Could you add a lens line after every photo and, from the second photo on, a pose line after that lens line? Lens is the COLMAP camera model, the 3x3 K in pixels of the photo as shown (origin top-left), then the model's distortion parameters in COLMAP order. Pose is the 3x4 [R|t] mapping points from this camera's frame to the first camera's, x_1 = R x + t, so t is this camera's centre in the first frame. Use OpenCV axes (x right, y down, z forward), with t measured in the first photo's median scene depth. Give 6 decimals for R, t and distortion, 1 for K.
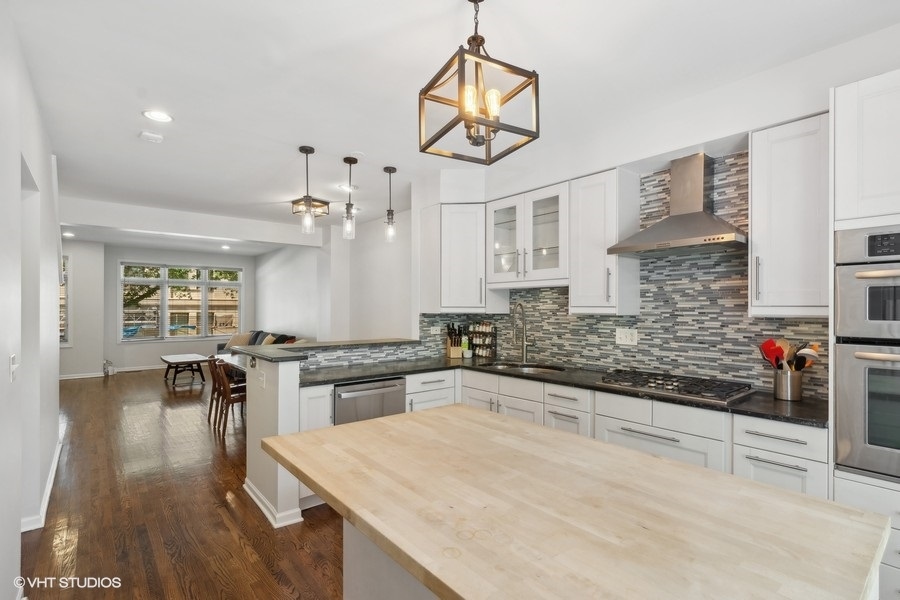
lens RADIAL K [[430.3, 0, 443.6], [0, 430.3, 301.0], [0, 0, 1]] dist [-0.002084, -0.000320]
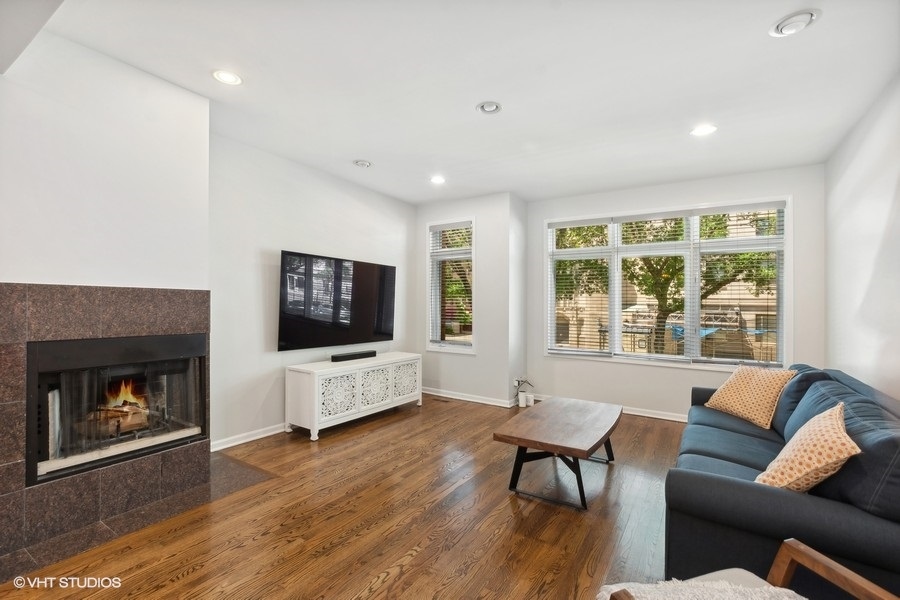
lens RADIAL K [[401.0, 0, 446.7], [0, 401.0, 302.2], [0, 0, 1]] dist [0.002230, -0.004870]
pose [[0.307847, -0.001499, -0.951435, -0.670253], [-0.002024, 0.999995, -0.002230, 0.062701], [0.951434, 0.002612, 0.307843, 1.836560]]
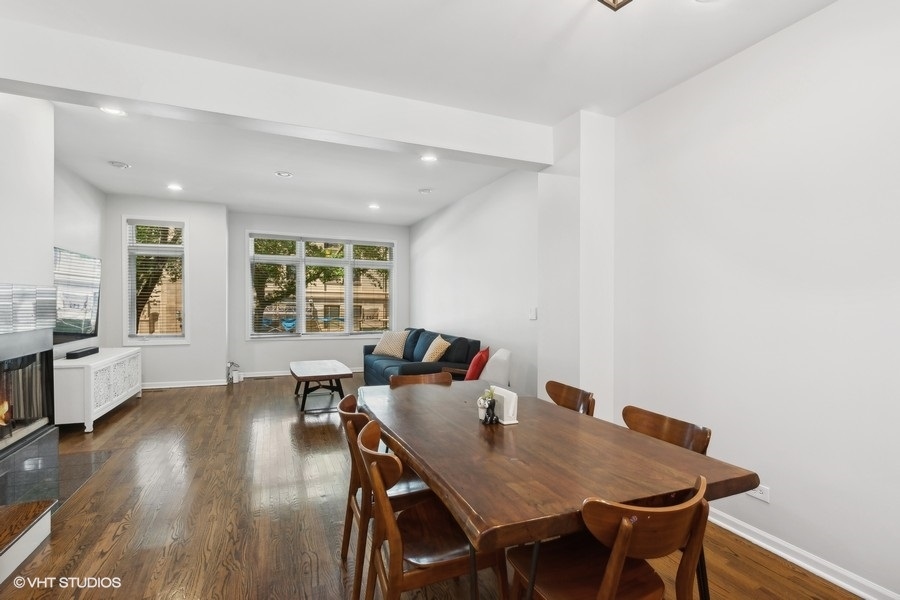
lens RADIAL K [[430.3, 0, 450.5], [0, 430.3, 309.6], [0, 0, 1]] dist [-0.002084, -0.000320]
pose [[0.958860, 0.017107, -0.283364, -0.518526], [-0.009329, 0.999542, 0.028777, 0.050361], [0.283727, -0.024949, 0.958581, 0.988325]]
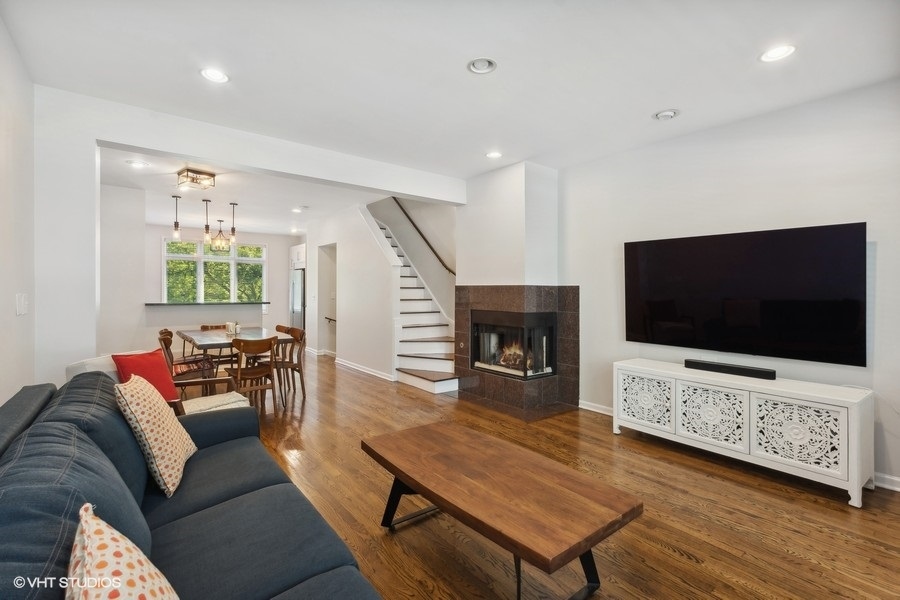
lens RADIAL K [[401.0, 0, 447.4], [0, 401.0, 291.0], [0, 0, 1]] dist [0.002230, -0.004870]
pose [[-0.999820, -0.008158, 0.017110, -1.369720], [-0.008337, 0.999911, -0.010403, 0.068791], [-0.017023, -0.010544, -0.999800, 2.903388]]
